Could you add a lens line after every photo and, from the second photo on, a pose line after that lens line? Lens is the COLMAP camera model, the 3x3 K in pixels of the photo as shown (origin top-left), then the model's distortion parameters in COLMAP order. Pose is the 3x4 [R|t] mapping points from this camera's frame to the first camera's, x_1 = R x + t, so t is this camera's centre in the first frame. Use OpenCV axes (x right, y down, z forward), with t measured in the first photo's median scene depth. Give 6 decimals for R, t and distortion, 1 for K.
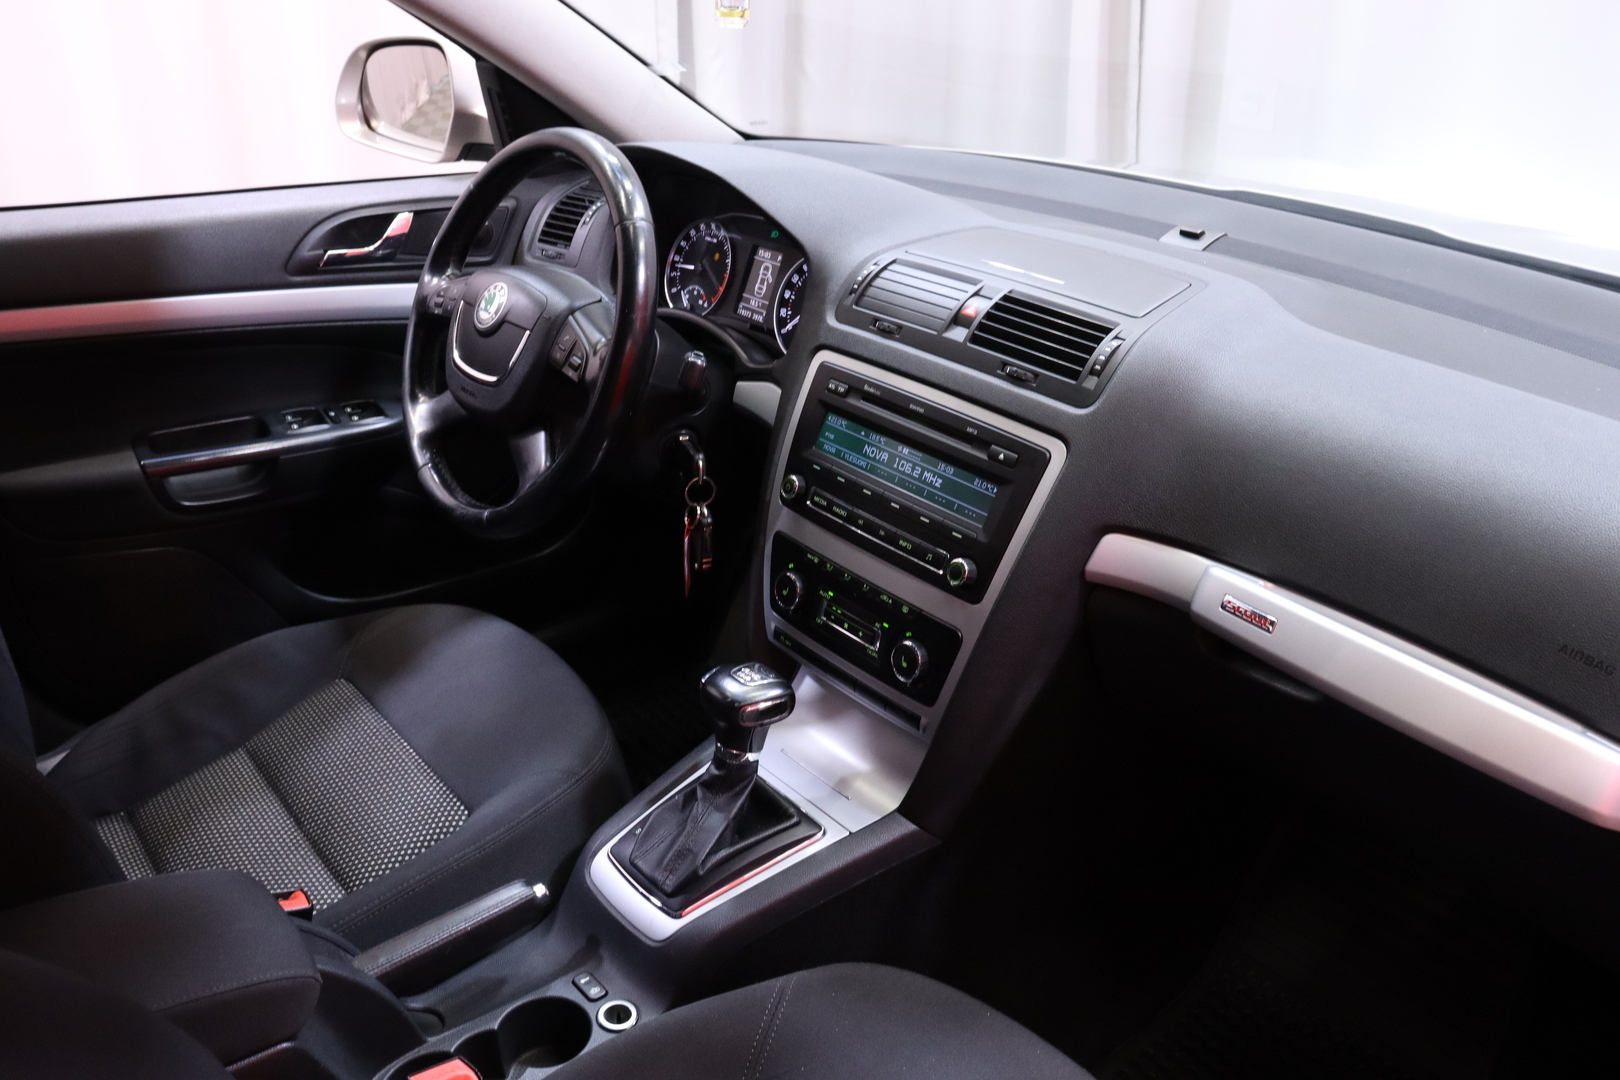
lens RADIAL K [[1317.1, 0, 810.7], [0, 1317.1, 530.1], [0, 0, 1]] dist [-0.141628, 0.050749]
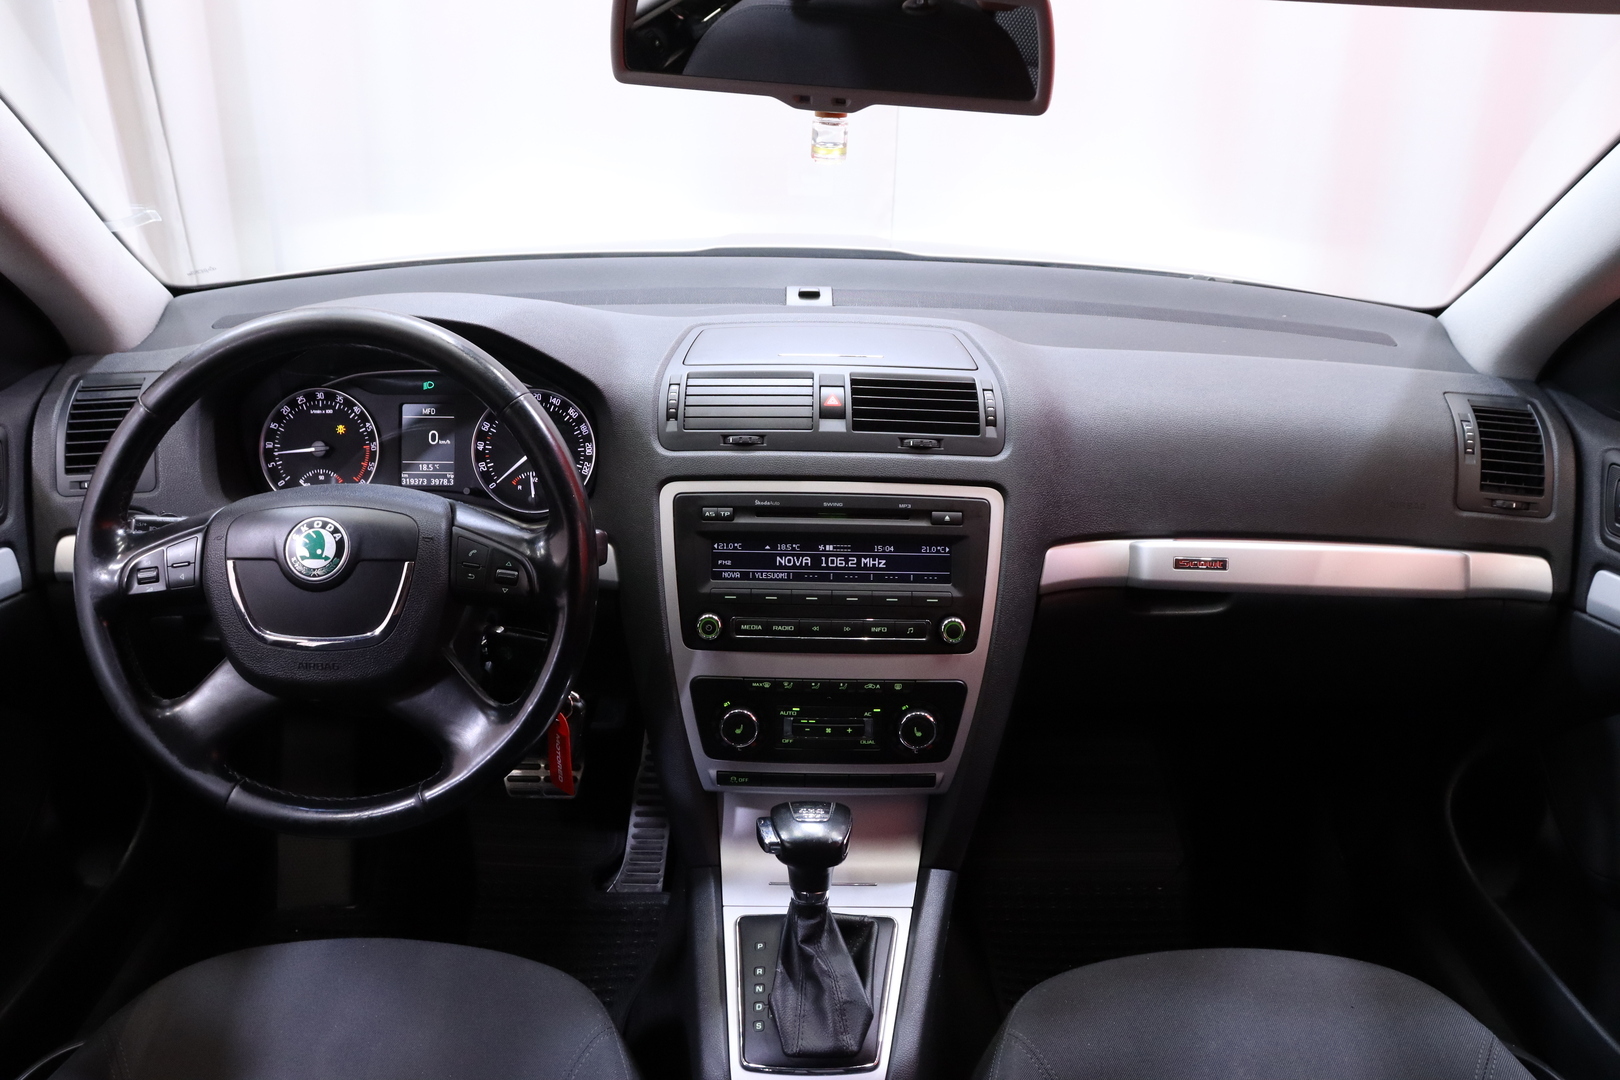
lens RADIAL K [[1317.1, 0, 804.5], [0, 1317.1, 534.9], [0, 0, 1]] dist [-0.141628, 0.050749]
pose [[0.628830, -0.306732, 0.714485, -0.673026], [0.323821, 0.938731, 0.118001, -0.197322], [-0.706904, 0.157162, 0.689628, 0.302952]]
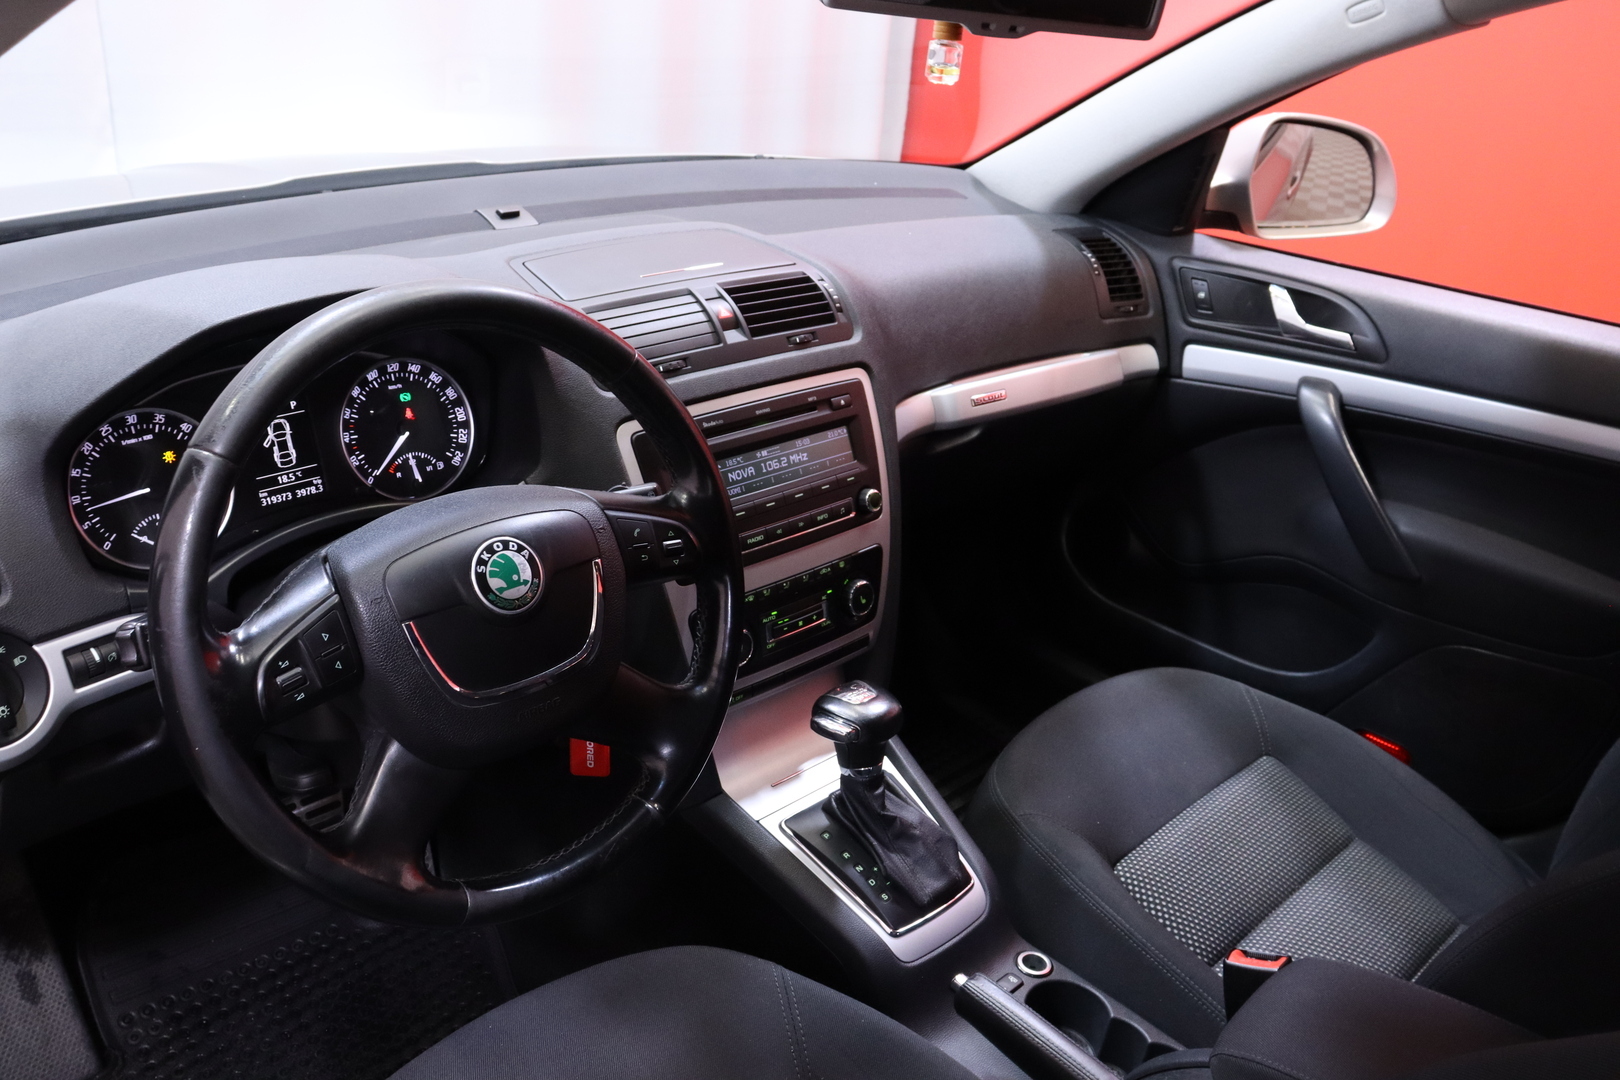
lens RADIAL K [[1317.1, 0, 812.3], [0, 1317.1, 536.6], [0, 0, 1]] dist [-0.141628, 0.050749]
pose [[-0.070901, -0.458308, 0.885961, -0.900892], [0.349617, 0.820434, 0.452390, -0.471372], [-0.934206, 0.341822, 0.102063, 0.879822]]
